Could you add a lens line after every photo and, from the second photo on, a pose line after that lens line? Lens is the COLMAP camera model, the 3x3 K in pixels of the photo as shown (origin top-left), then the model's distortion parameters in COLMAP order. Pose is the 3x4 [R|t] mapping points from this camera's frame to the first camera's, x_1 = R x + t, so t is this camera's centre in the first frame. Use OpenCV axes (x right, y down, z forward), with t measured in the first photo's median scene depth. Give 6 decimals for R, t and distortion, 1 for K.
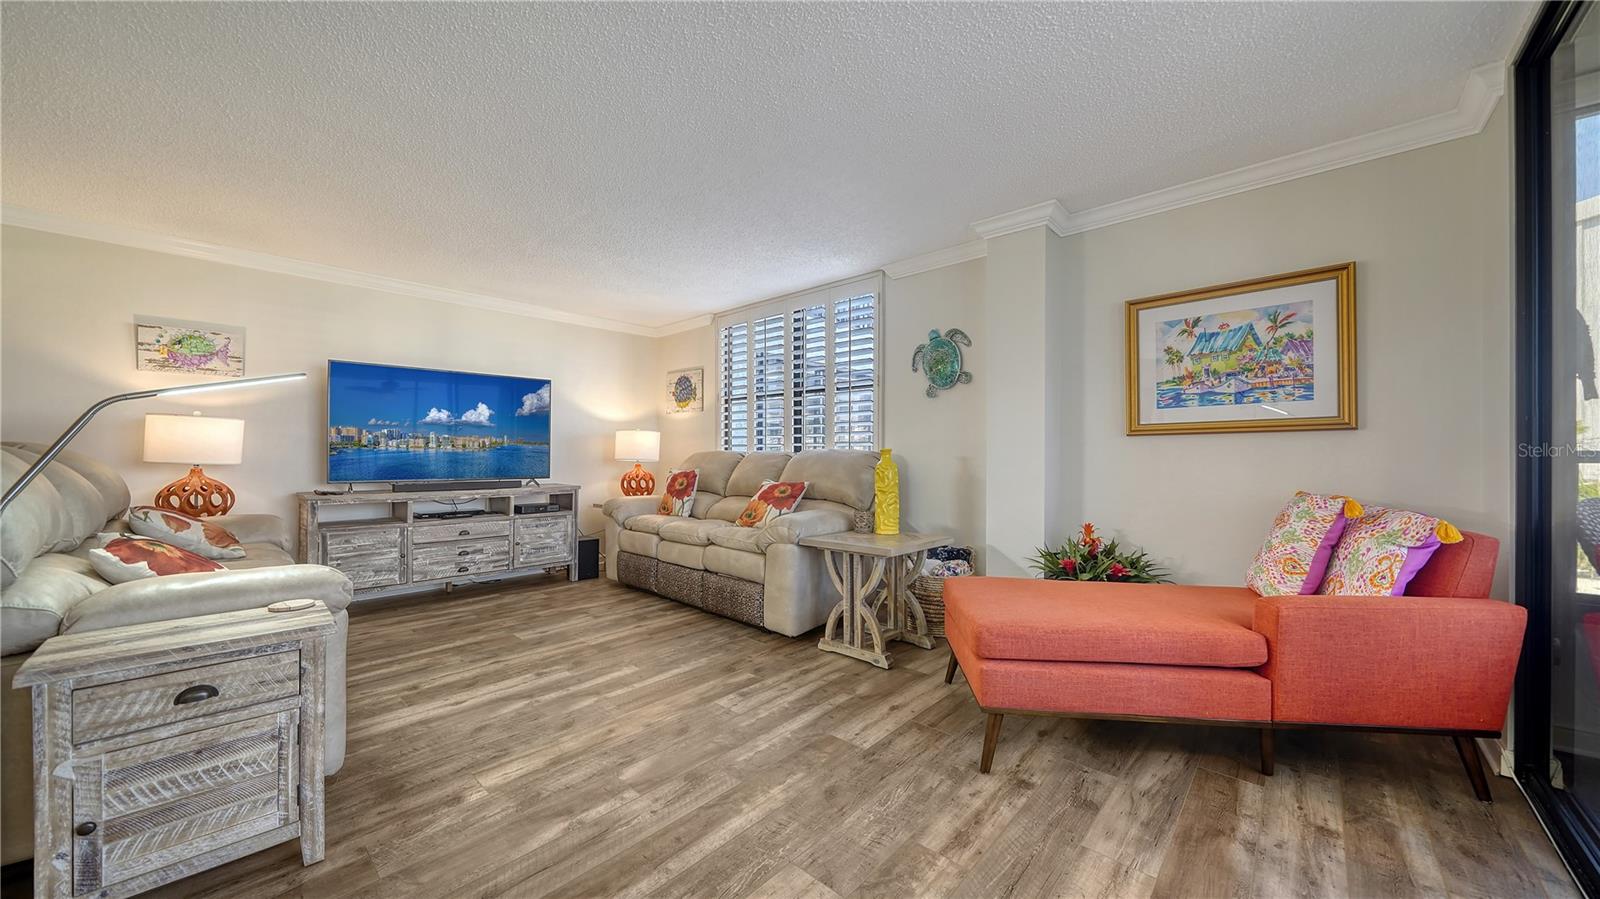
lens RADIAL K [[568.4, 0, 794.2], [0, 568.4, 453.2], [0, 0, 1]] dist [-0.001250, -0.000061]
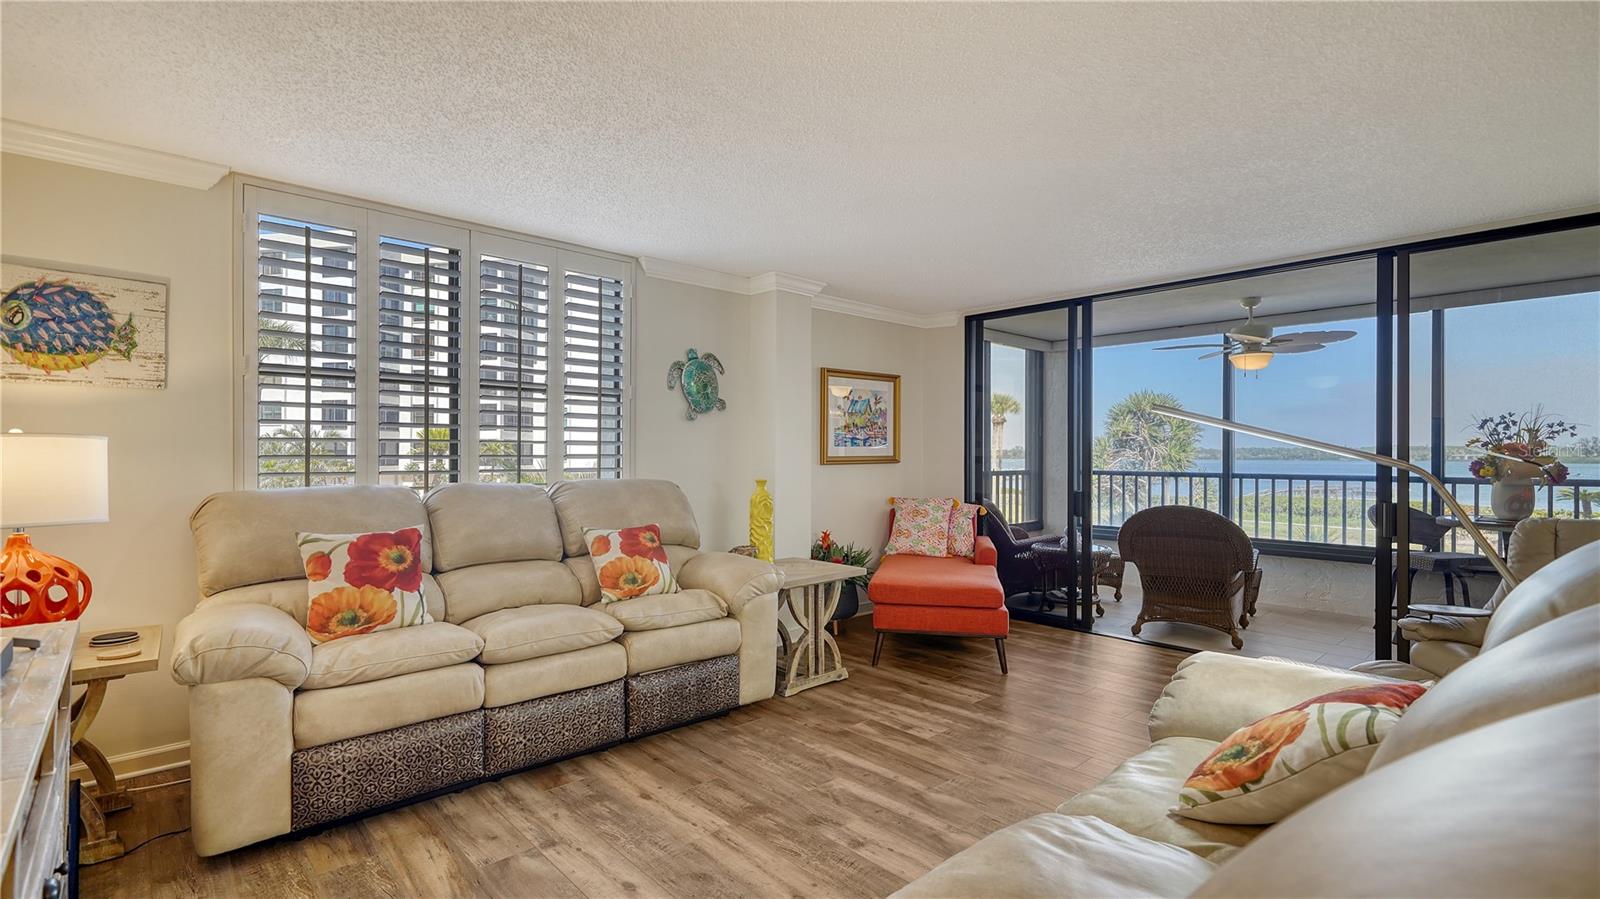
lens RADIAL K [[719.3, 0, 813.0], [0, 719.3, 454.6], [0, 0, 1]] dist [0.011691, 0.000391]
pose [[0.064264, -0.000275, 0.997933, -1.213800], [-0.007204, 0.999974, 0.000739, -0.058699], [-0.997907, -0.007237, 0.064260, 0.946046]]
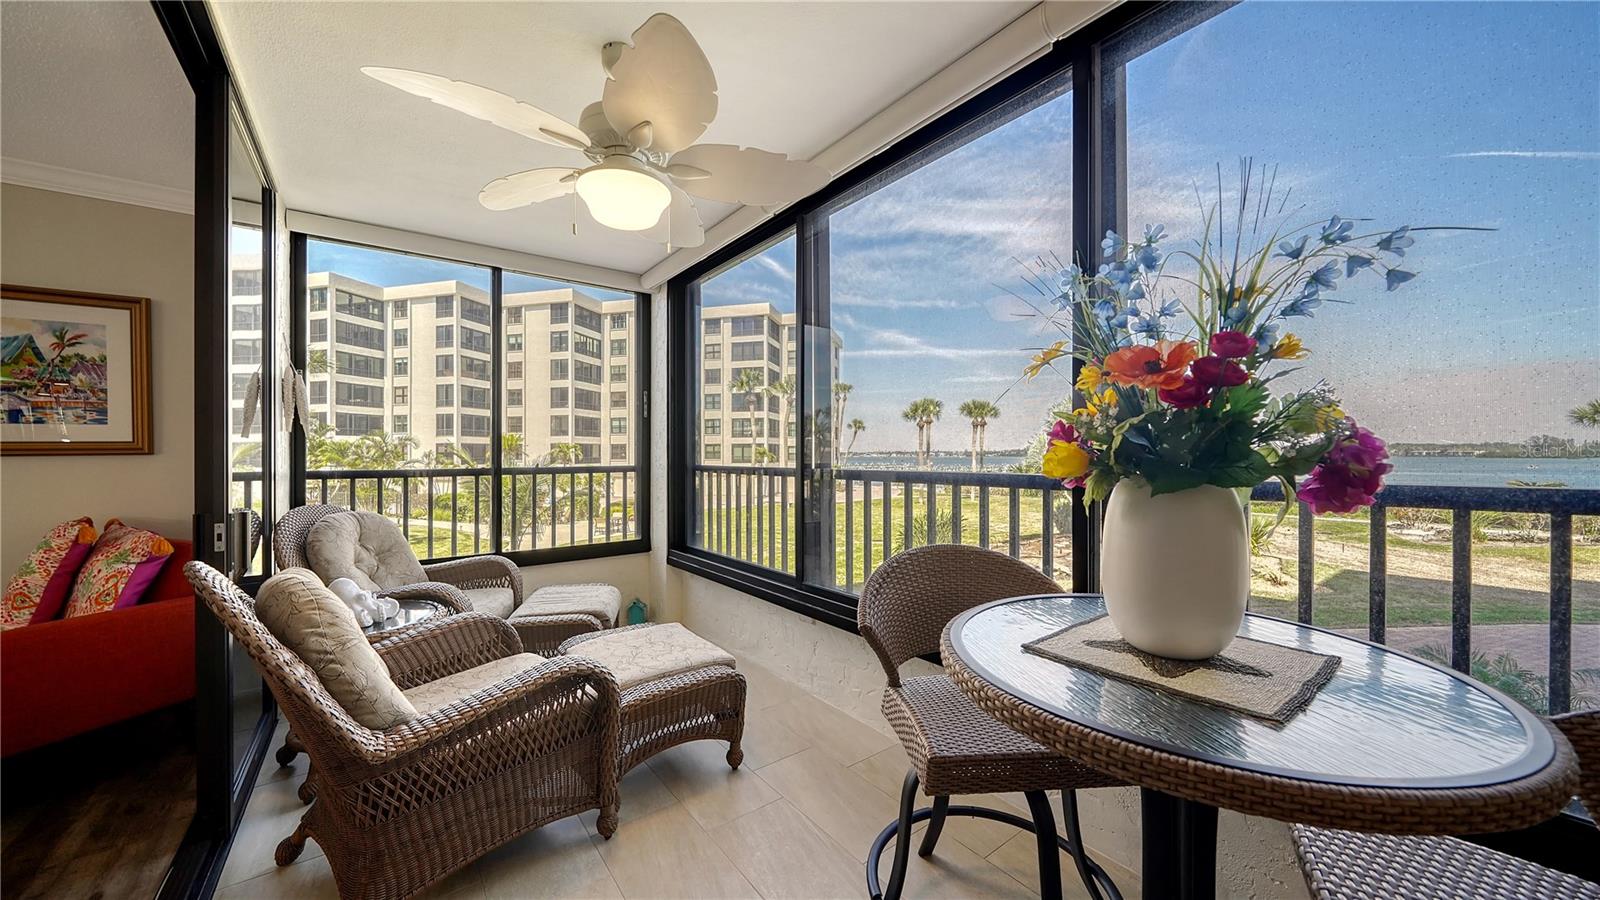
lens RADIAL K [[568.4, 0, 793.9], [0, 568.4, 453.8], [0, 0, 1]] dist [-0.001250, -0.000061]
pose [[0.191163, -0.003885, 0.981551, 0.135253], [-0.001452, 0.999990, 0.004241, -0.040997], [-0.981557, -0.002236, 0.191155, -0.344221]]
